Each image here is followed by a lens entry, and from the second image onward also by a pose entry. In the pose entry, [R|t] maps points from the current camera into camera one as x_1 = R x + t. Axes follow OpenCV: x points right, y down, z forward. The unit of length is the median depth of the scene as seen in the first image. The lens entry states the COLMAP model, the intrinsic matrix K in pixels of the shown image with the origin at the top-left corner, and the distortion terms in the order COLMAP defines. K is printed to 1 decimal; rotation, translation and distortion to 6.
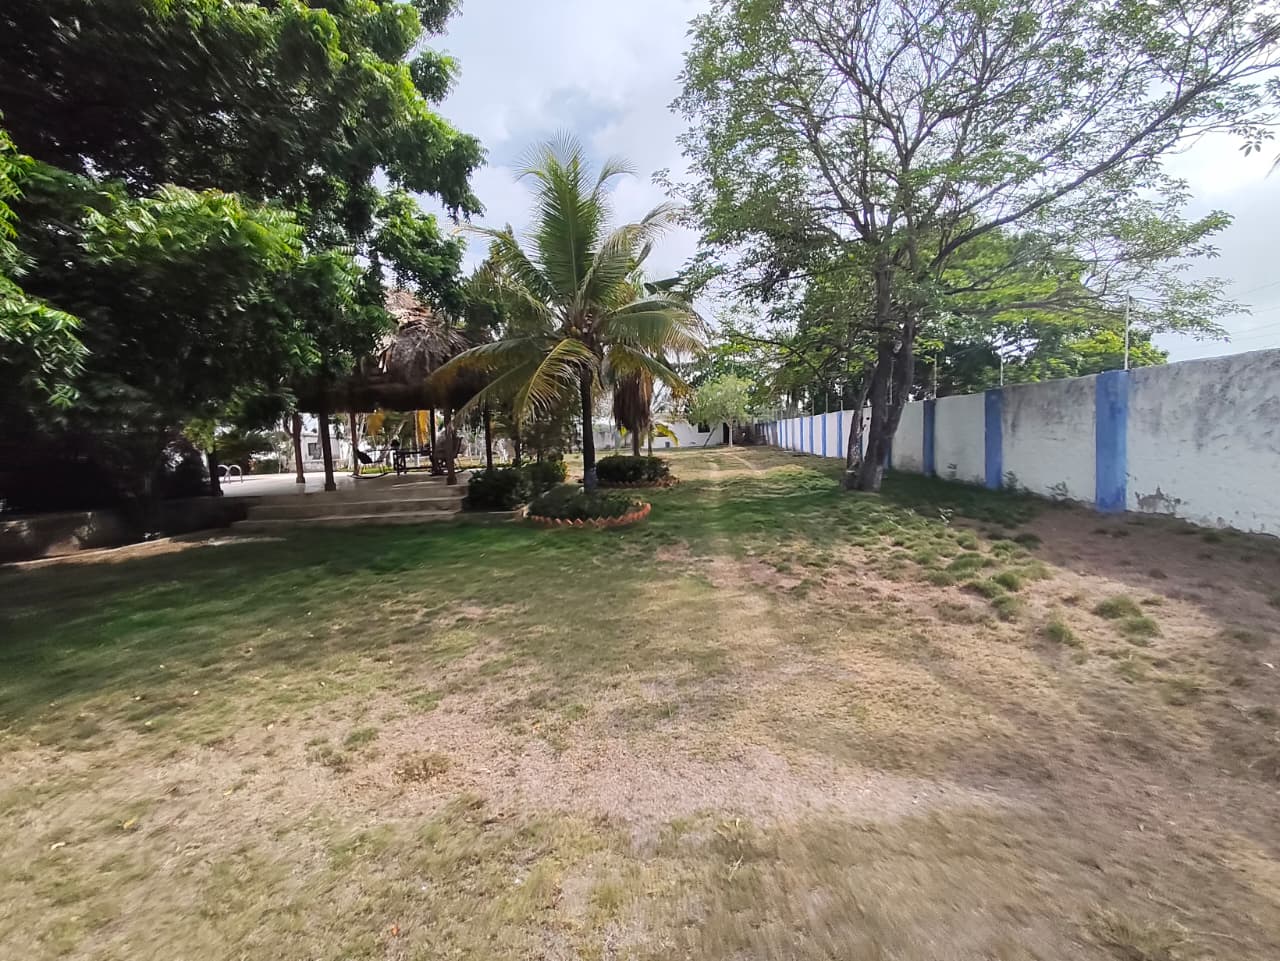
lens RADIAL K [[566.9, 0, 635.4], [0, 566.9, 475.7], [0, 0, 1]] dist [0.000028, 0.000465]
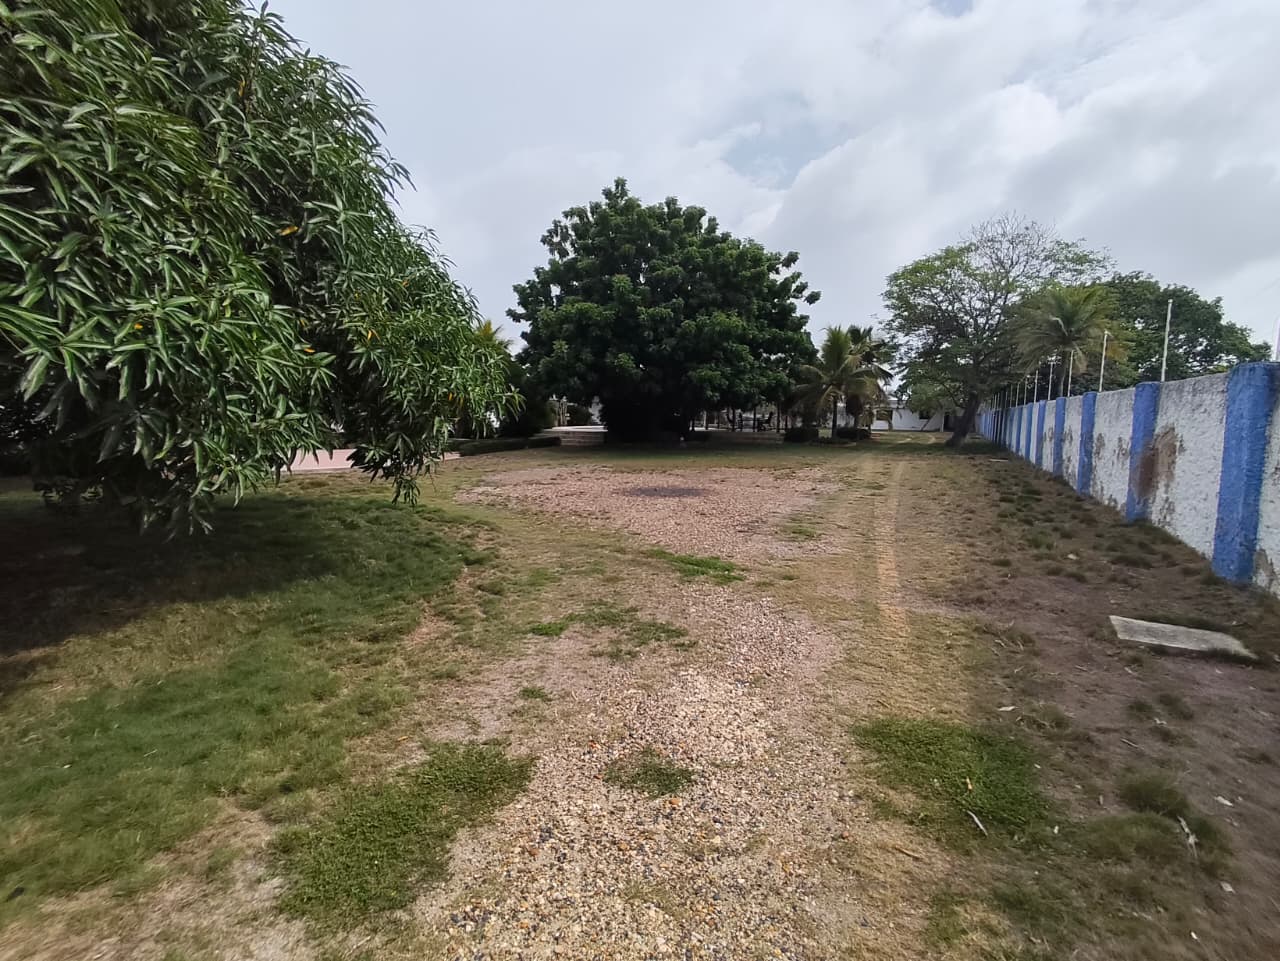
lens RADIAL K [[566.9, 0, 635.4], [0, 566.9, 475.7], [0, 0, 1]] dist [0.000028, 0.000465]
pose [[0.923958, 0.095081, -0.370488, 0.064707], [-0.079795, 0.995214, 0.056408, 0.099675], [0.374078, -0.022556, 0.927123, -1.454269]]
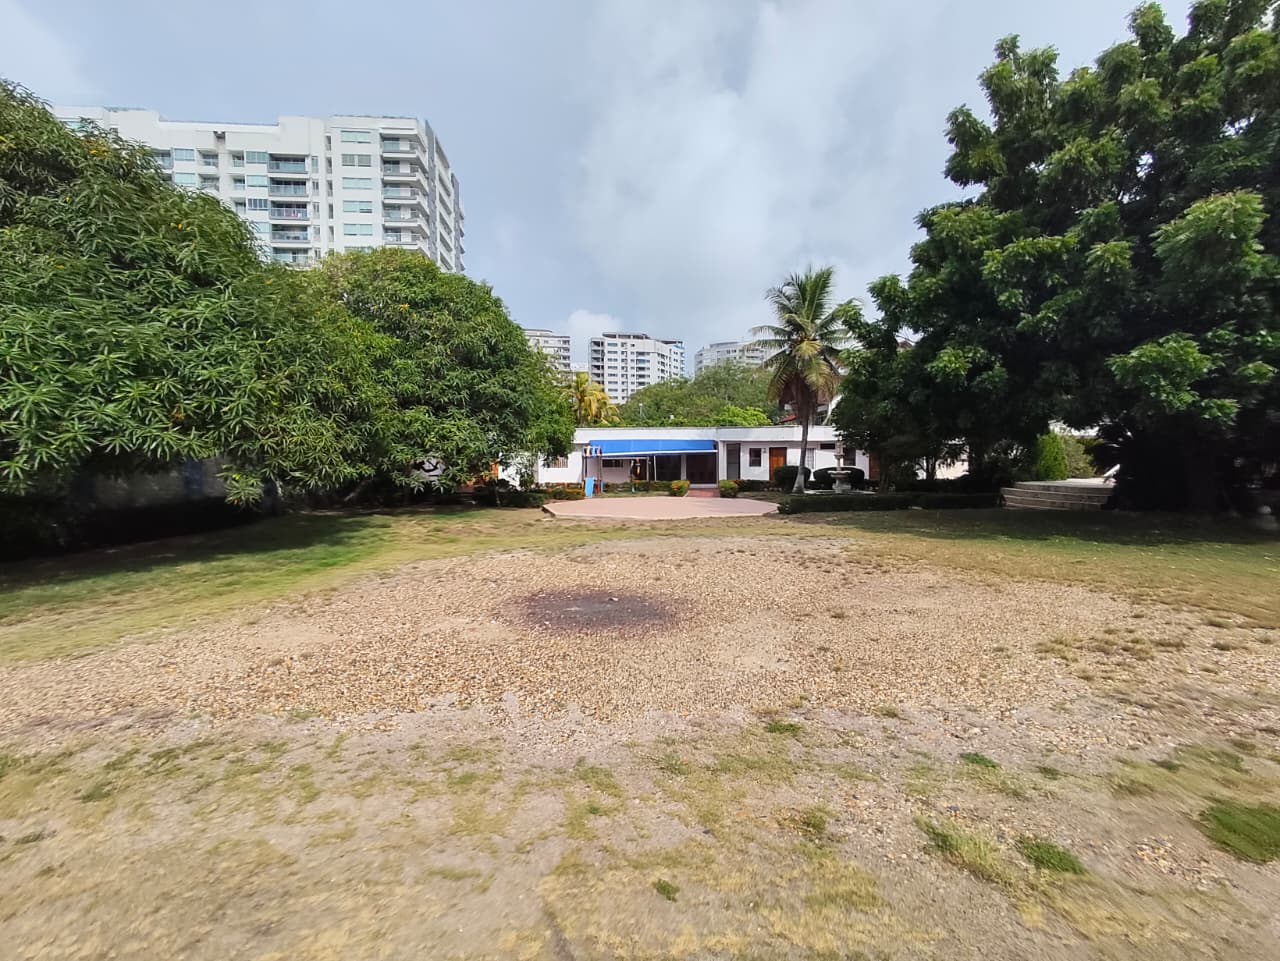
lens RADIAL K [[566.9, 0, 635.4], [0, 566.9, 475.7], [0, 0, 1]] dist [0.000028, 0.000465]
pose [[0.092502, 0.073271, -0.993013, 0.232005], [-0.071215, 0.995222, 0.066800, 0.034569], [0.993162, 0.064539, 0.097278, -0.652594]]
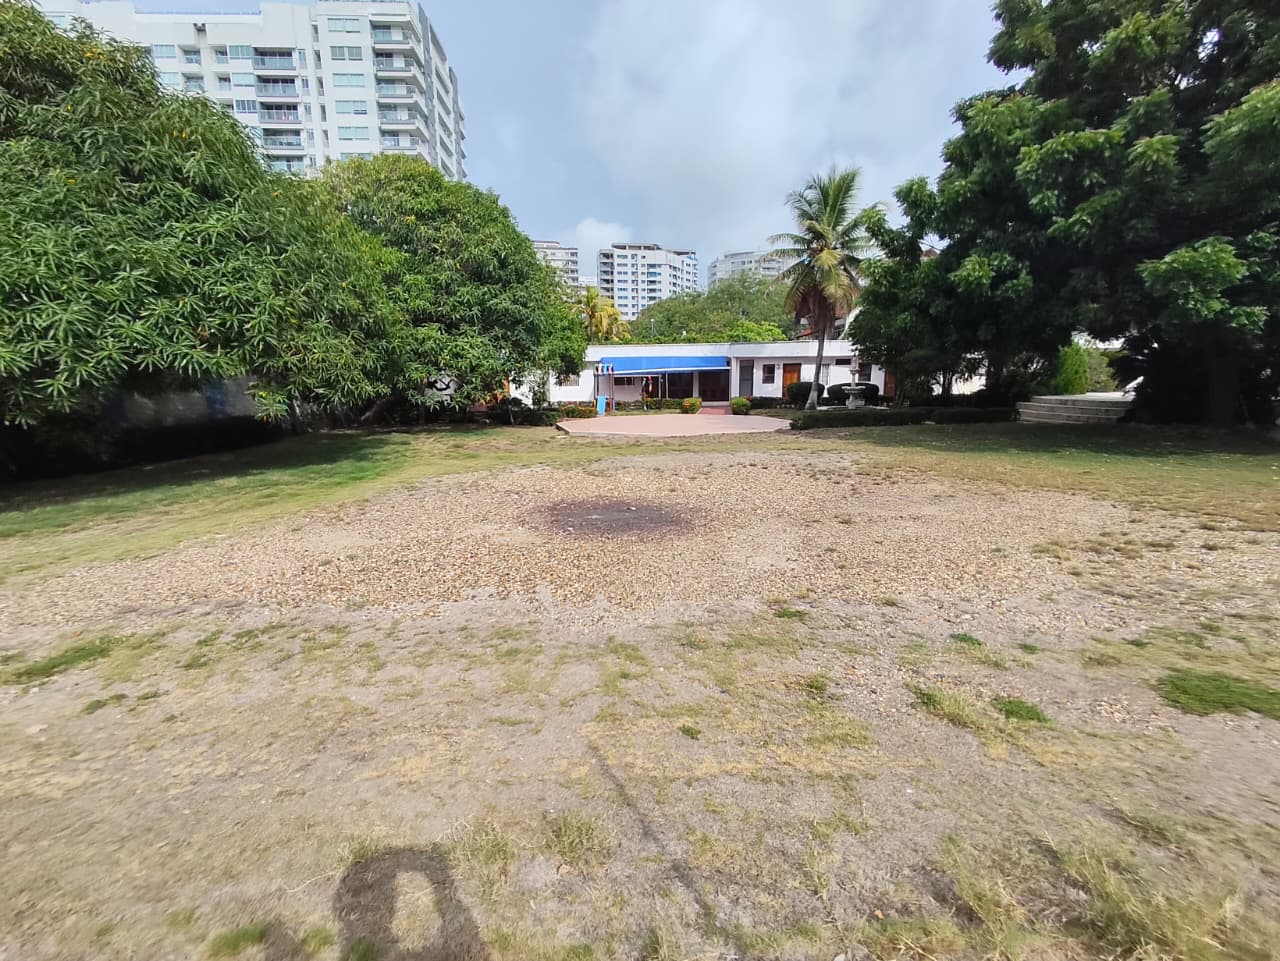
lens RADIAL K [[566.5, 0, 635.6], [0, 566.5, 469.9], [0, 0, 1]] dist [0.003071, -0.001661]
pose [[0.074059, 0.203793, -0.976209, 0.247457], [-0.063364, 0.977881, 0.199335, 0.037806], [0.995239, 0.047094, 0.085334, -0.658566]]
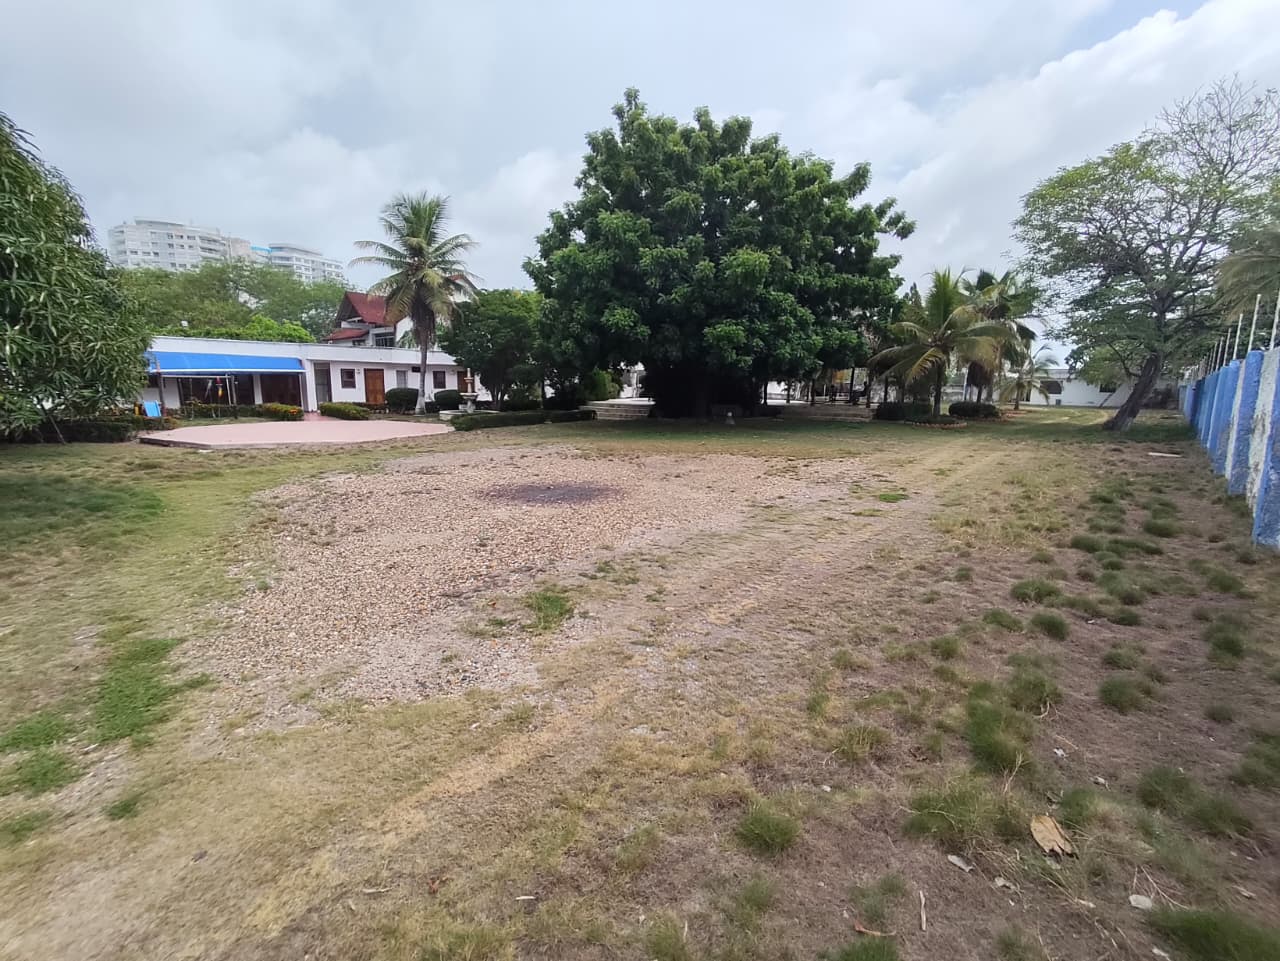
lens RADIAL K [[565.1, 0, 637.0], [0, 565.1, 467.5], [0, 0, 1]] dist [0.001752, -0.000625]
pose [[0.802779, 0.142521, -0.578994, 0.214683], [-0.093486, 0.989090, 0.113848, 0.065635], [0.588903, -0.037267, 0.807344, -1.070892]]
